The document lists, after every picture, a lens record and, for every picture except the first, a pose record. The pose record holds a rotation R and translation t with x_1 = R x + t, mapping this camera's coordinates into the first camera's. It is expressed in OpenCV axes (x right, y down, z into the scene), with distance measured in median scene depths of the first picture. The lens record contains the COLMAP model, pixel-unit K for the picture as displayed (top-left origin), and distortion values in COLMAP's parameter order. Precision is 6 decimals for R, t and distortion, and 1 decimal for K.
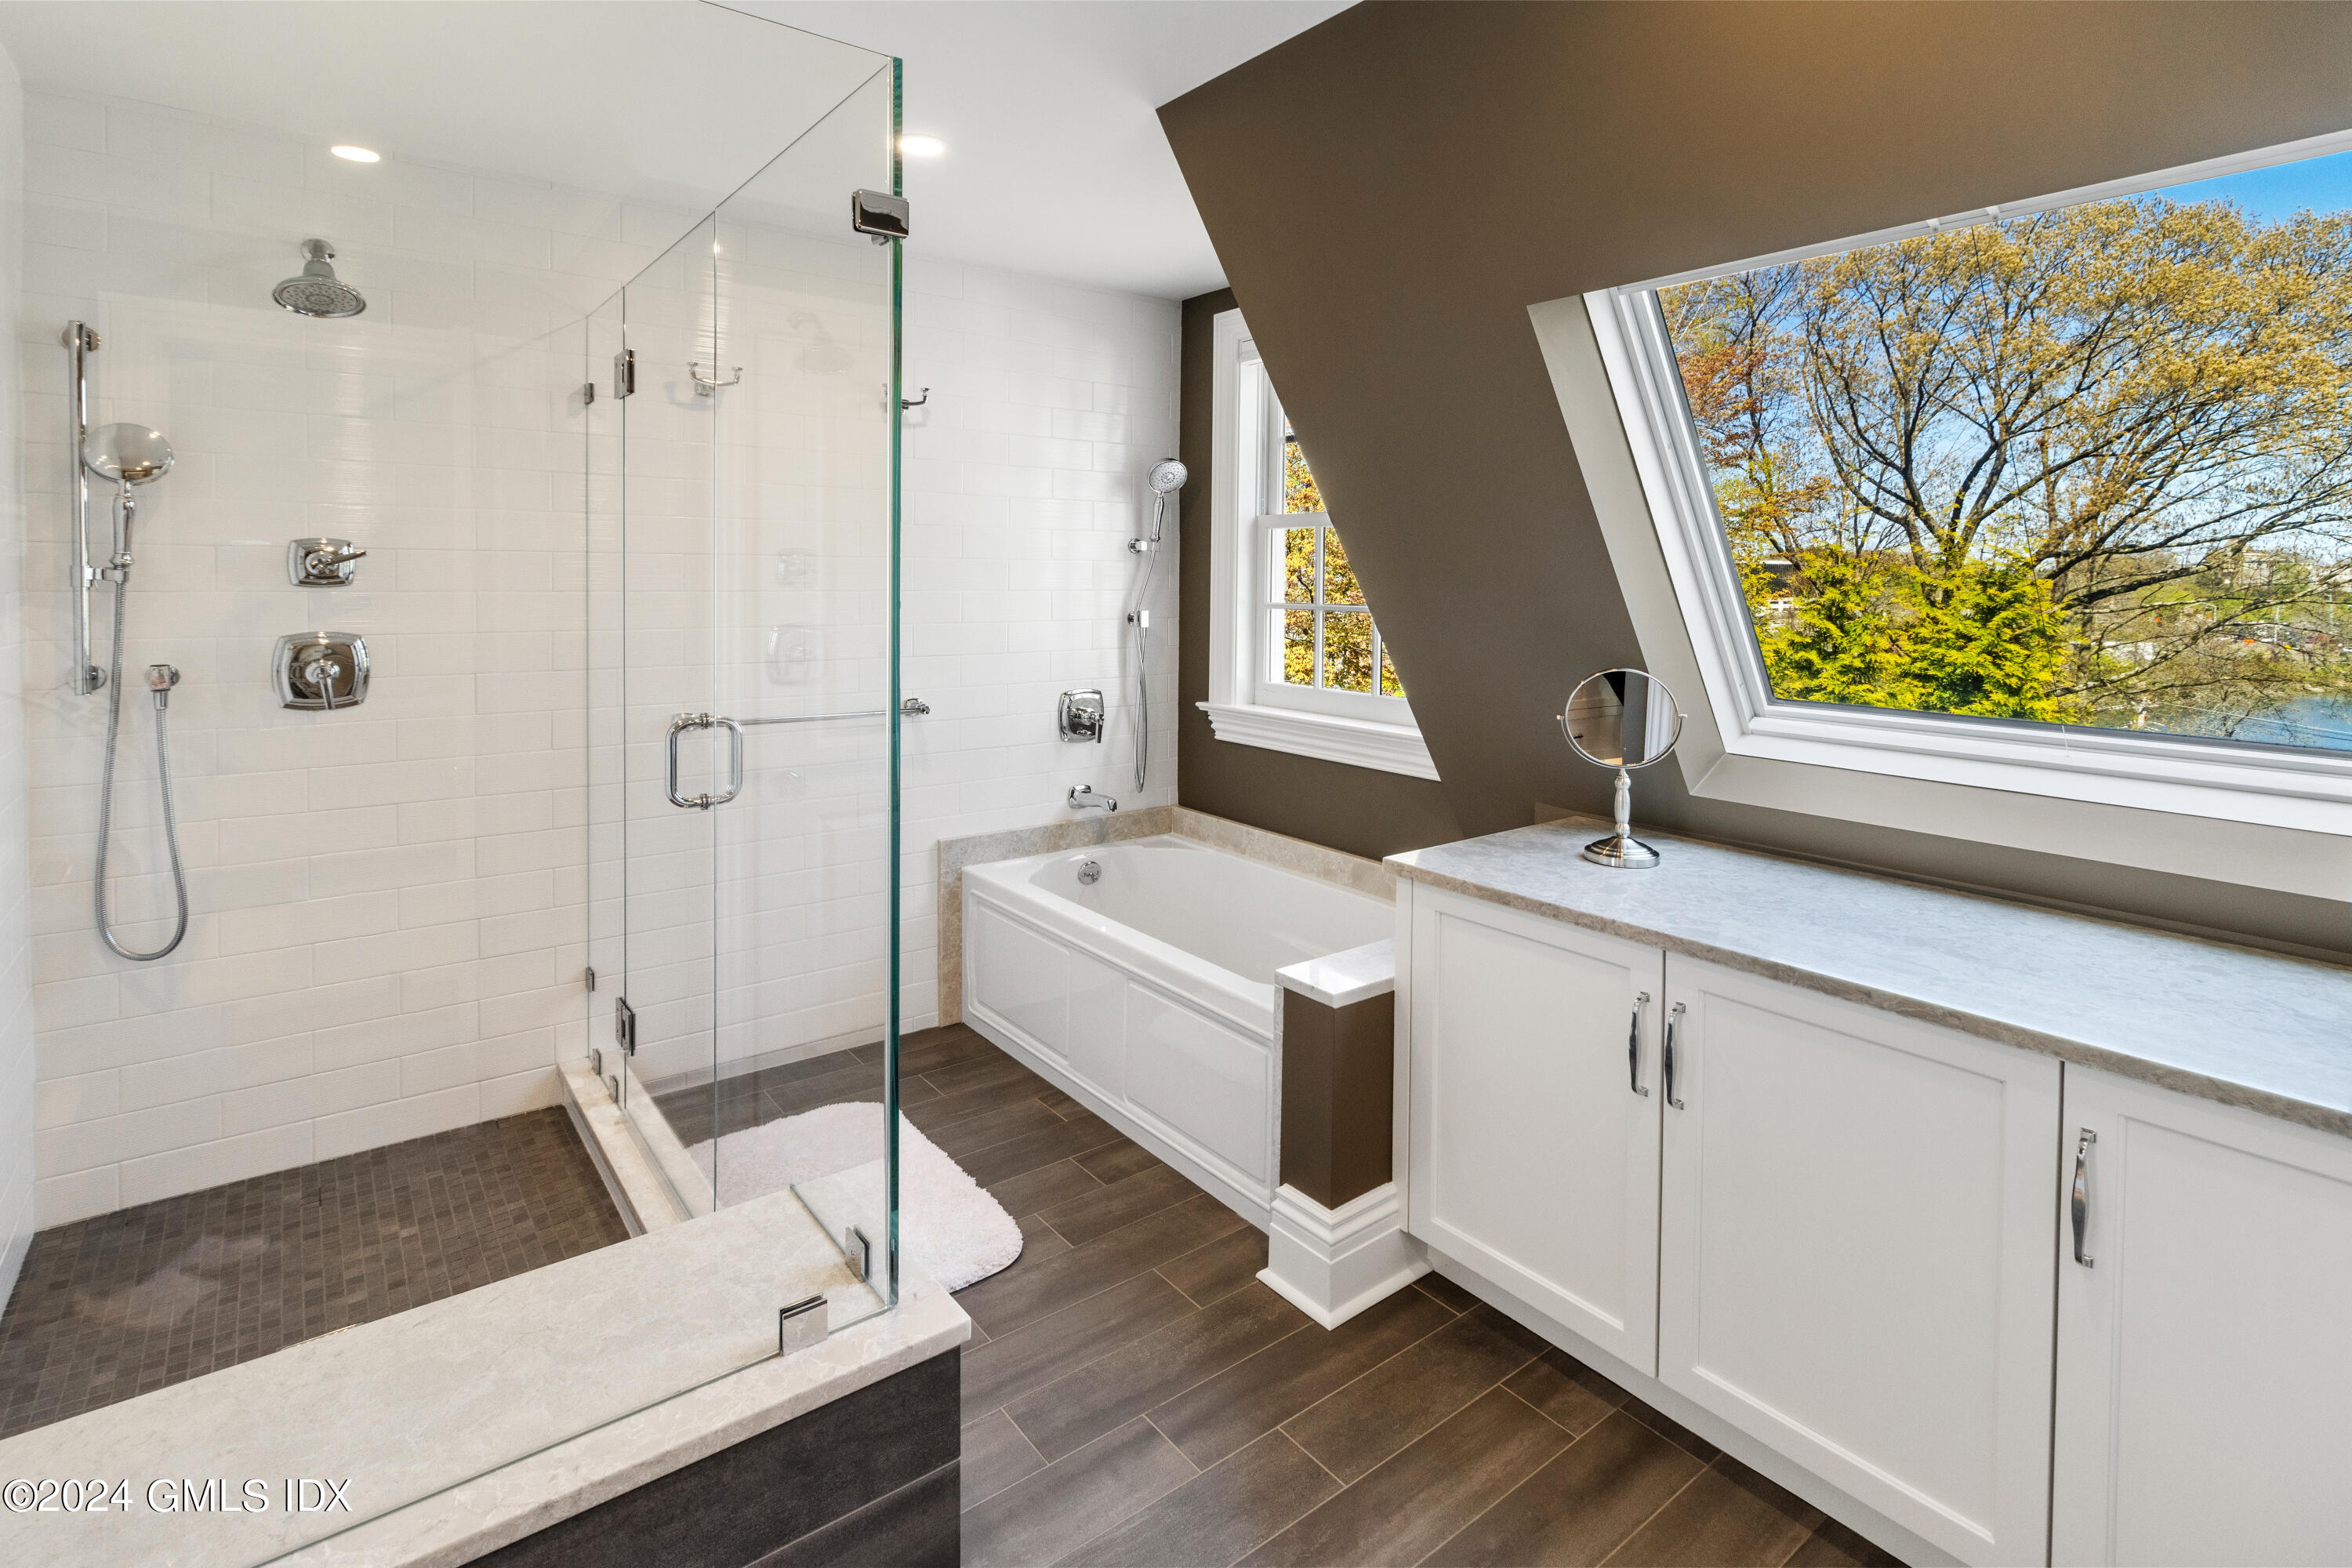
lens RADIAL K [[1147.7, 0, 1189.3], [0, 1147.7, 602.7], [0, 0, 1]] dist [0.001688, 0.000703]
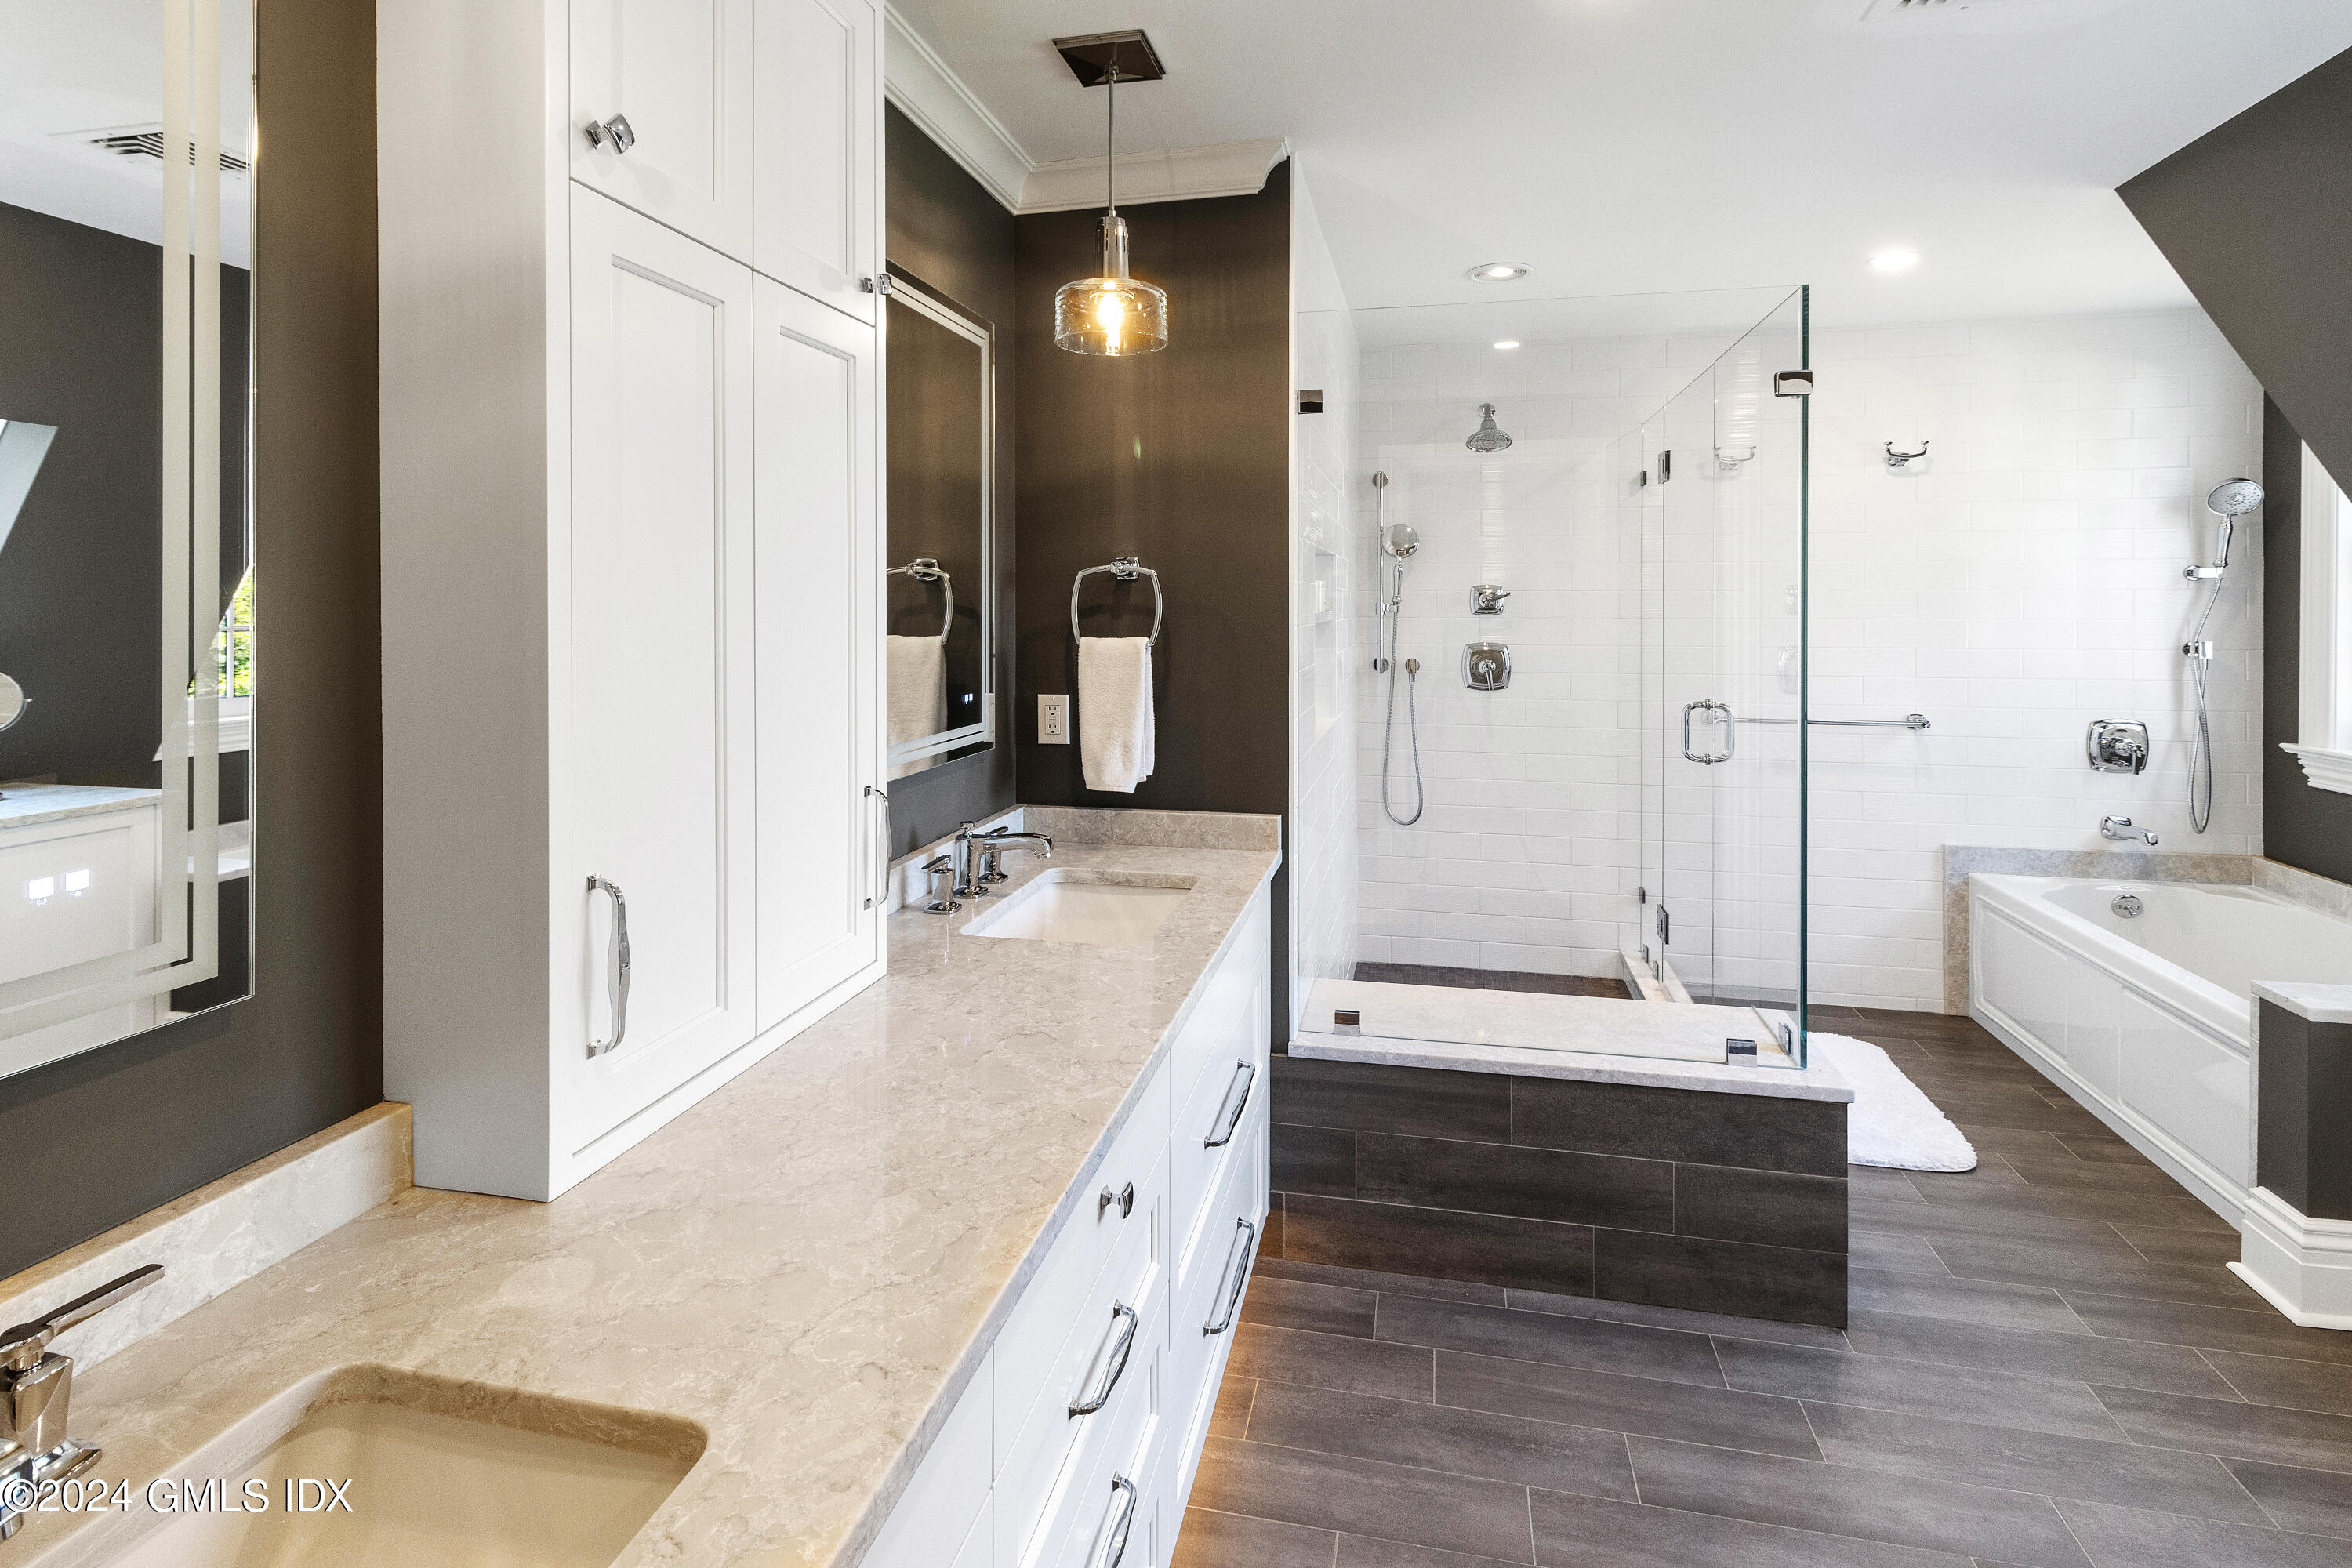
lens RADIAL K [[1147.7, 0, 1189.3], [0, 1147.7, 602.7], [0, 0, 1]] dist [0.001688, 0.000703]
pose [[0.634287, -0.009368, -0.773041, 0.222267], [-0.014229, 0.999616, -0.023789, 0.012988], [0.772967, 0.026089, 0.633910, -0.337430]]
